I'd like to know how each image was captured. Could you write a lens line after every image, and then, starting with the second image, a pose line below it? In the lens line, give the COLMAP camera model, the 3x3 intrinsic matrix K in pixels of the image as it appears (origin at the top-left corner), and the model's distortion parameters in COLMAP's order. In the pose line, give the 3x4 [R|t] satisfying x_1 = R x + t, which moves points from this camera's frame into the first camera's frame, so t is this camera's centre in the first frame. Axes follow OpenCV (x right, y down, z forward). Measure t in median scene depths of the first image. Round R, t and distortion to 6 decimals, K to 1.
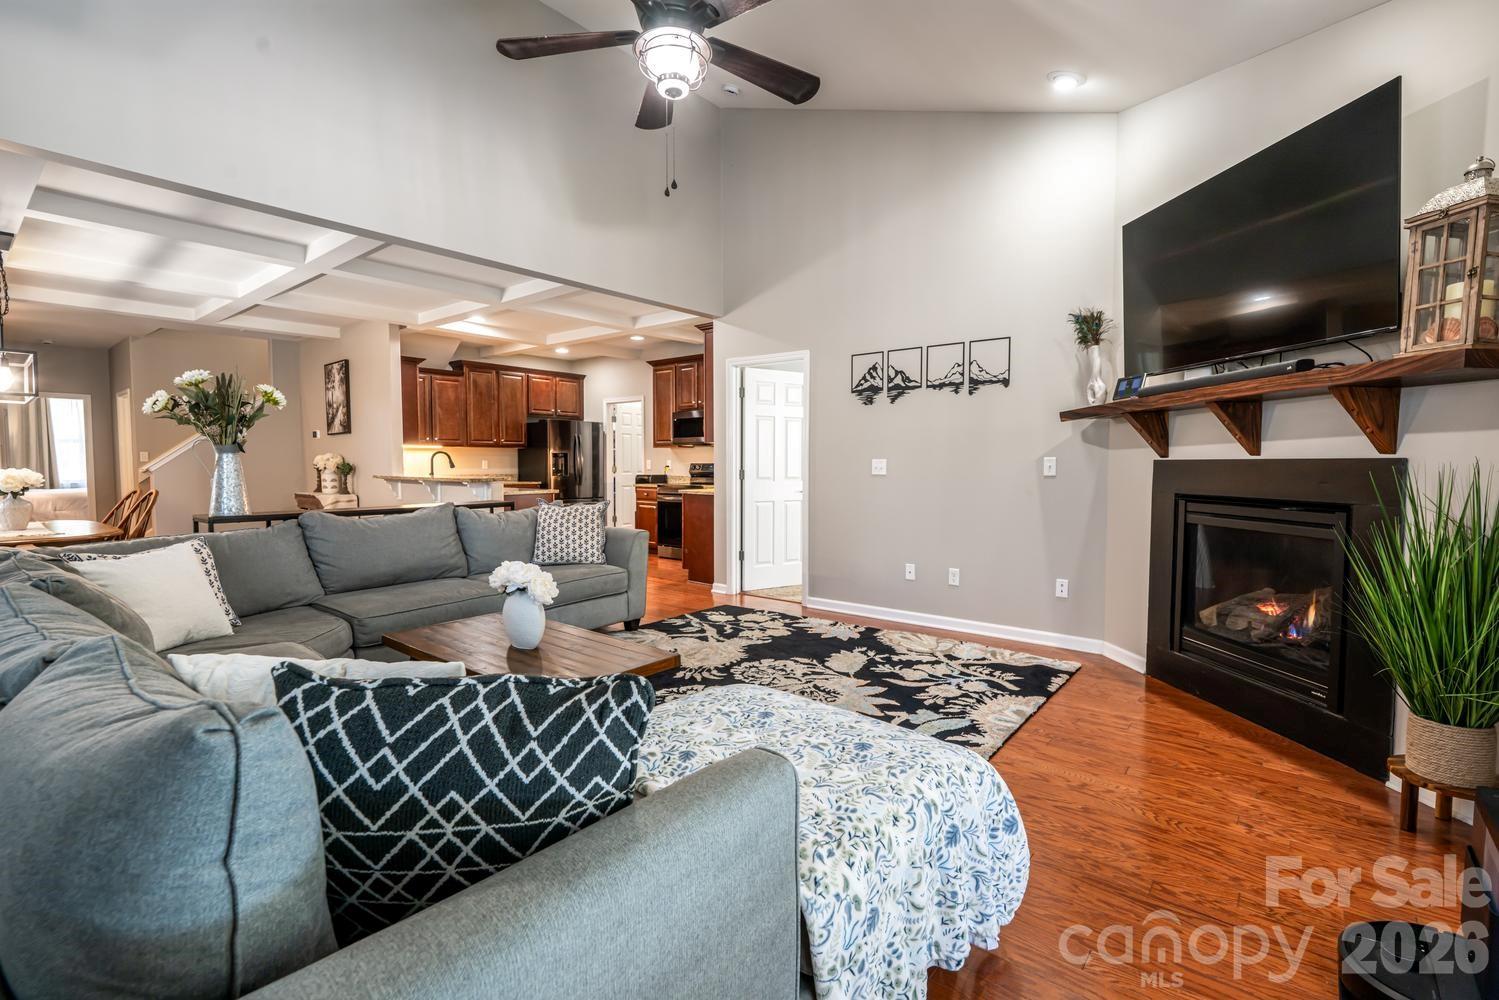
lens RADIAL K [[680.5, 0, 749.5], [0, 680.5, 500.0], [0, 0, 1]] dist [-0.001536, 0.000145]
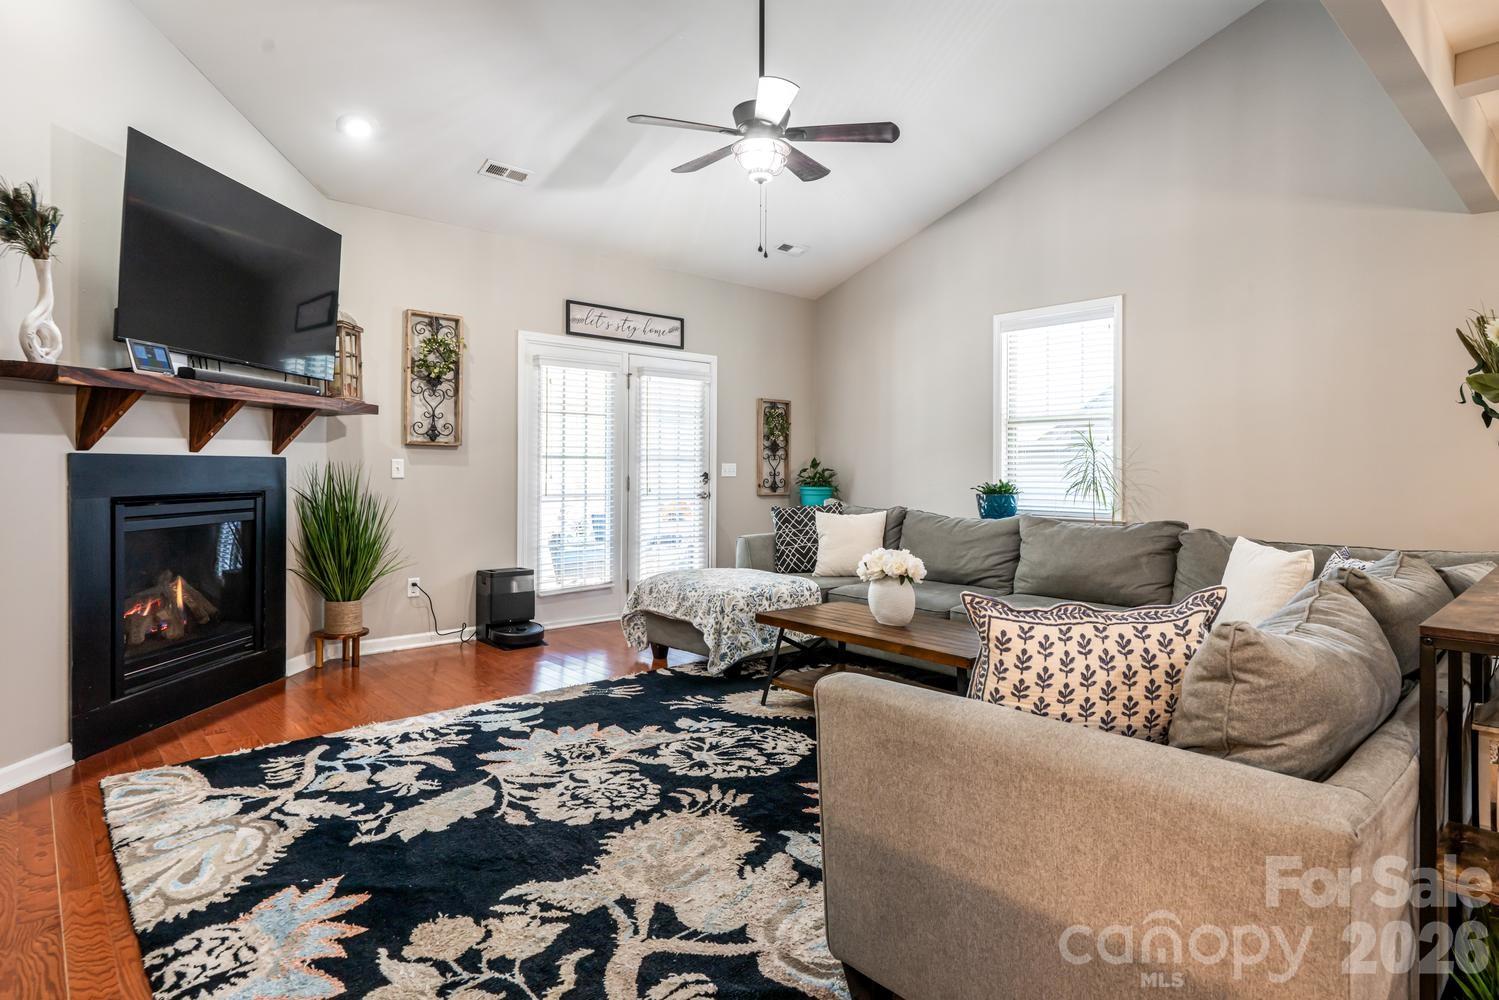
lens RADIAL K [[814.4, 0, 751.5], [0, 814.4, 468.0], [0, 0, 1]] dist [0.001673, -0.000131]
pose [[-0.989096, -0.004316, 0.147210, -0.166846], [0.003428, 0.998625, 0.052307, -0.064518], [-0.147233, 0.052241, -0.987721, 1.310138]]
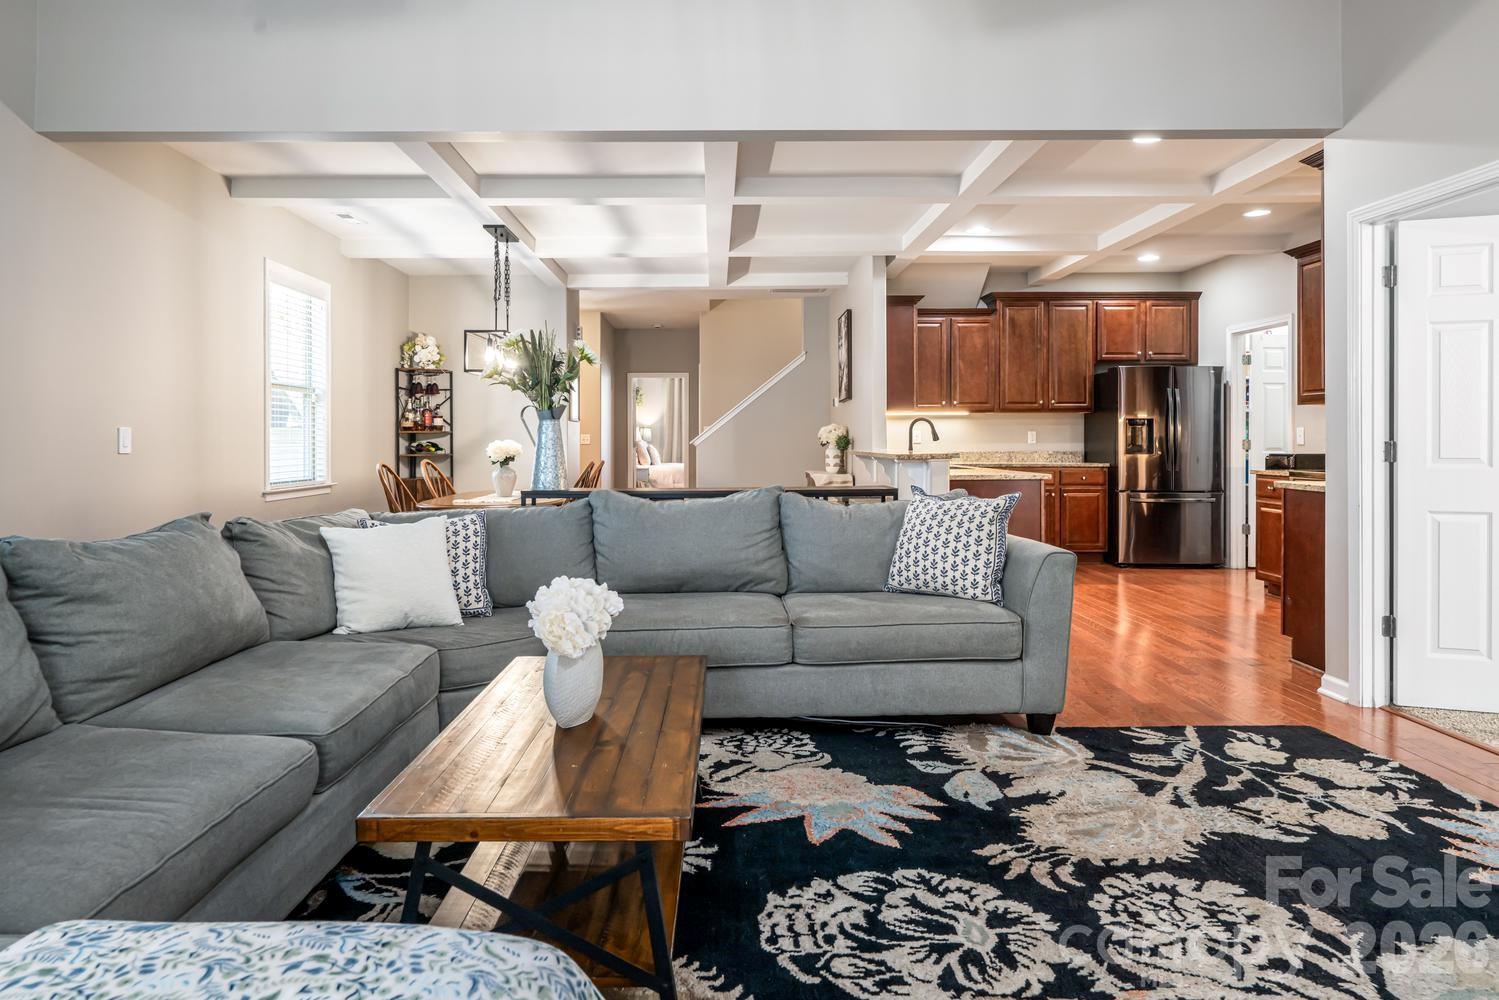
lens RADIAL K [[887.5, 0, 714.7], [0, 887.5, 445.0], [0, 0, 1]] dist [0.000074, -0.000253]
pose [[0.638236, 0.000883, -0.769841, 0.201185], [-0.038494, 0.998785, -0.030768, -0.006537], [0.768878, 0.049272, 0.637494, 0.321554]]
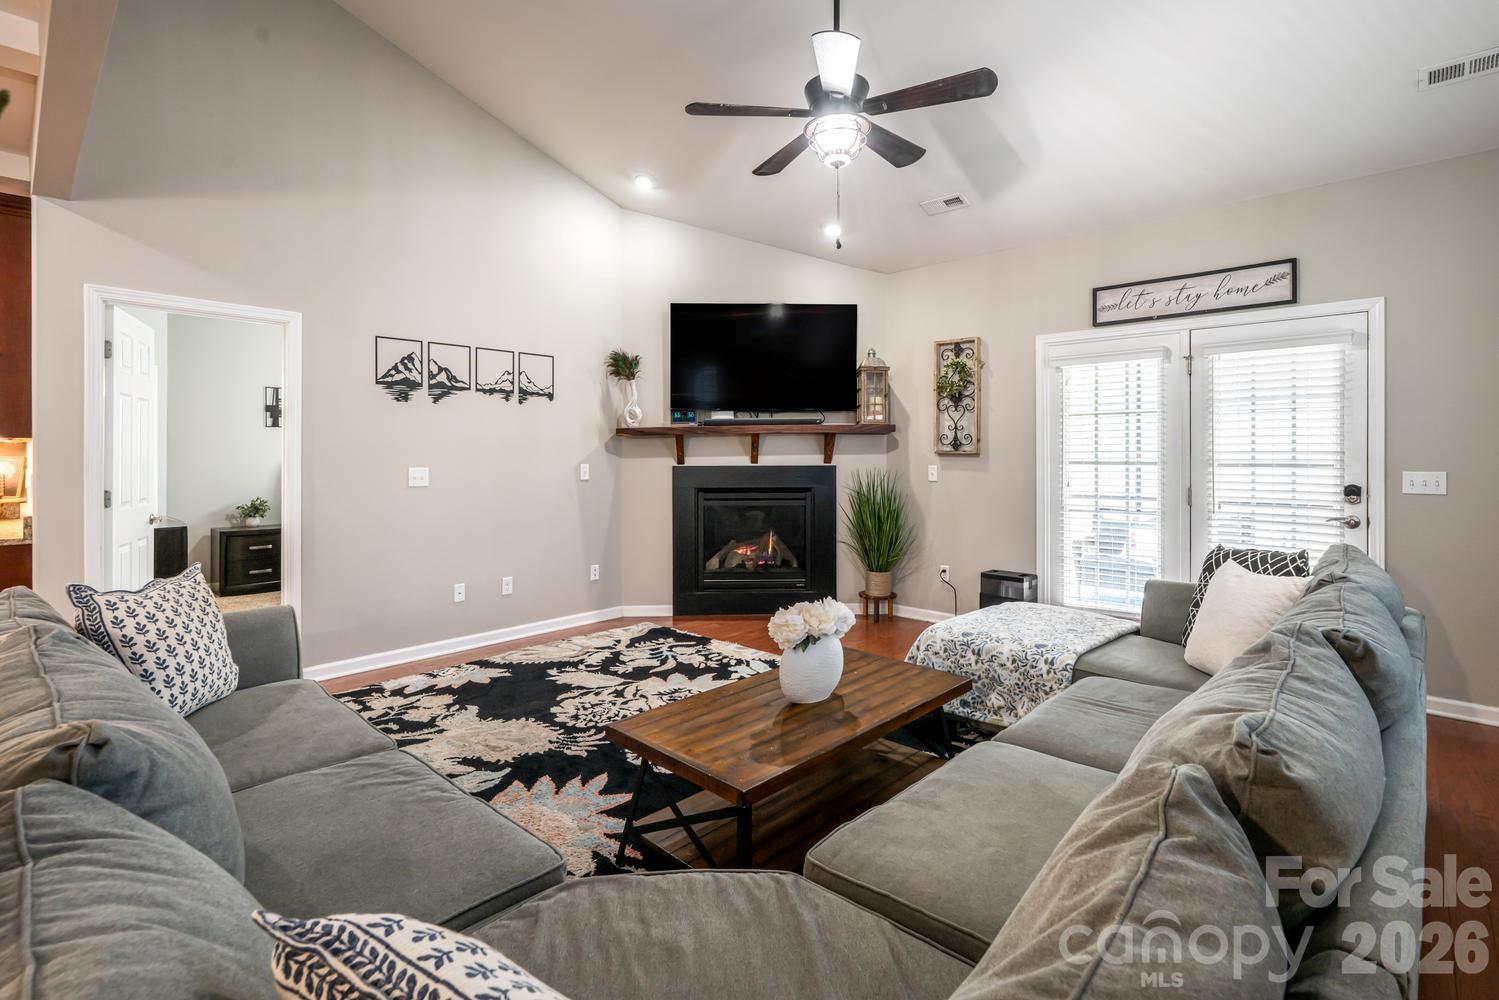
lens RADIAL K [[699.5, 0, 754.5], [0, 699.5, 455.2], [0, 0, 1]] dist [0.000116, 0.000137]
pose [[0.059078, 0.000128, 0.998253, -0.673840], [0.055754, 0.998439, -0.003428, -0.051282], [-0.996695, 0.055859, 0.058979, 0.558875]]
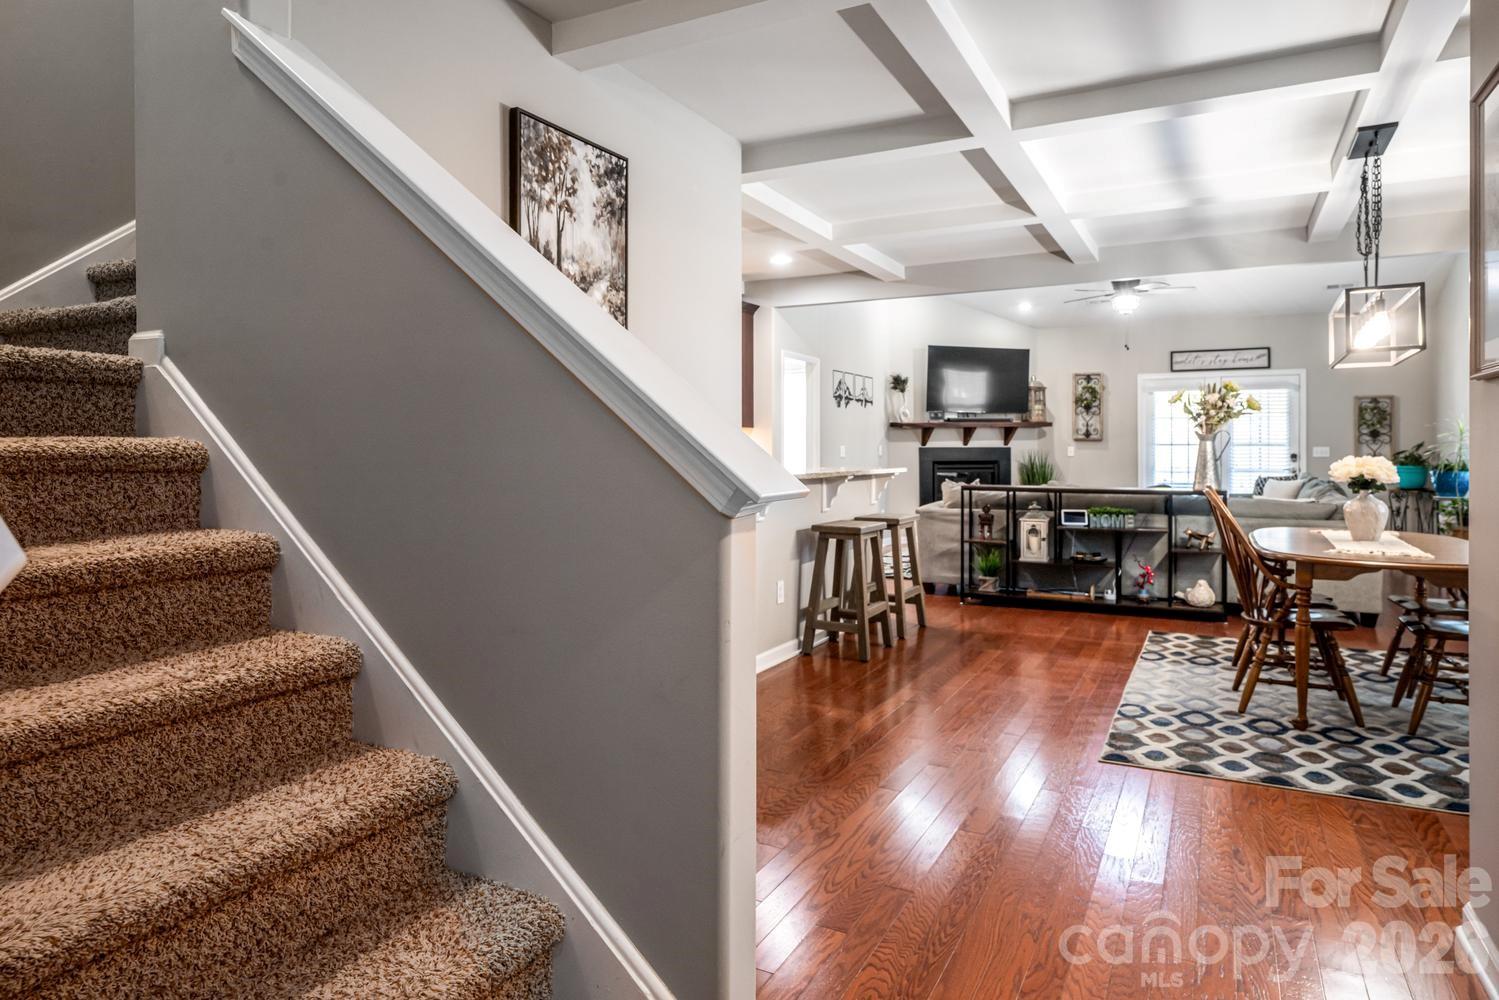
lens RADIAL K [[900.2, 0, 749.8], [0, 900.2, 445.0], [0, 0, 1]] dist [-0.001722, -0.000731]
pose [[-0.208030, 0.005134, 0.978109, -1.688370], [0.053775, 0.998534, 0.006196, -0.088115], [-0.976643, 0.053887, -0.208001, 1.652529]]
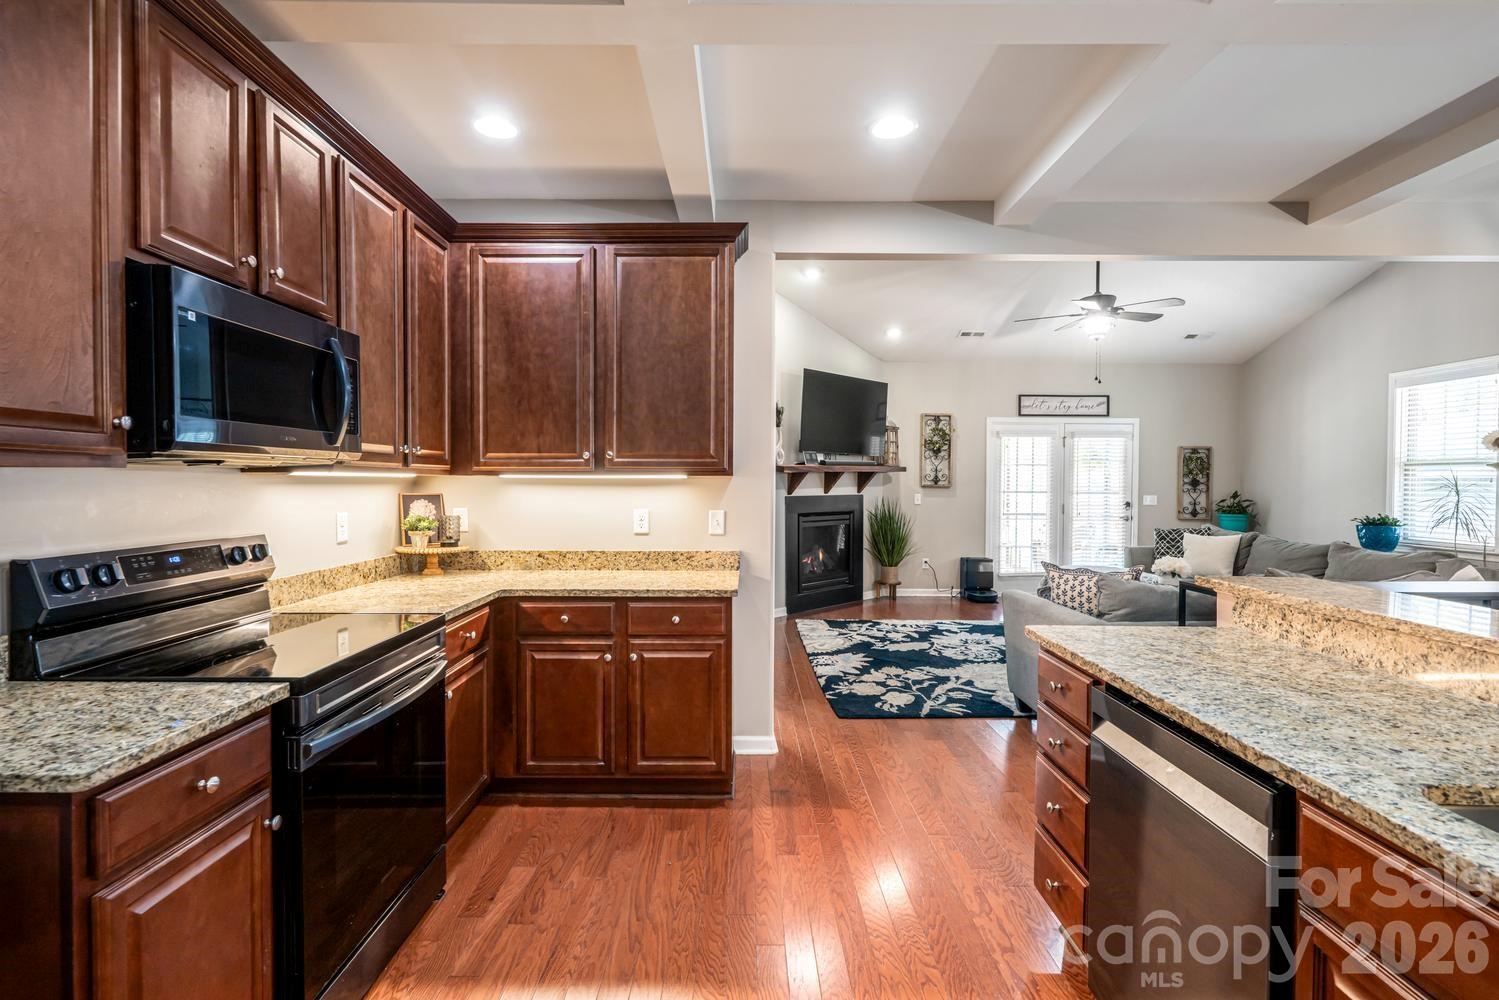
lens RADIAL K [[702.3, 0, 740.3], [0, 702.3, 495.6], [0, 0, 1]] dist [-0.000925, 0.000167]
pose [[-0.635300, -0.017299, 0.772072, -0.592910], [0.039004, 0.997754, 0.054450, -0.127741], [-0.771280, 0.064706, -0.633199, 1.736718]]
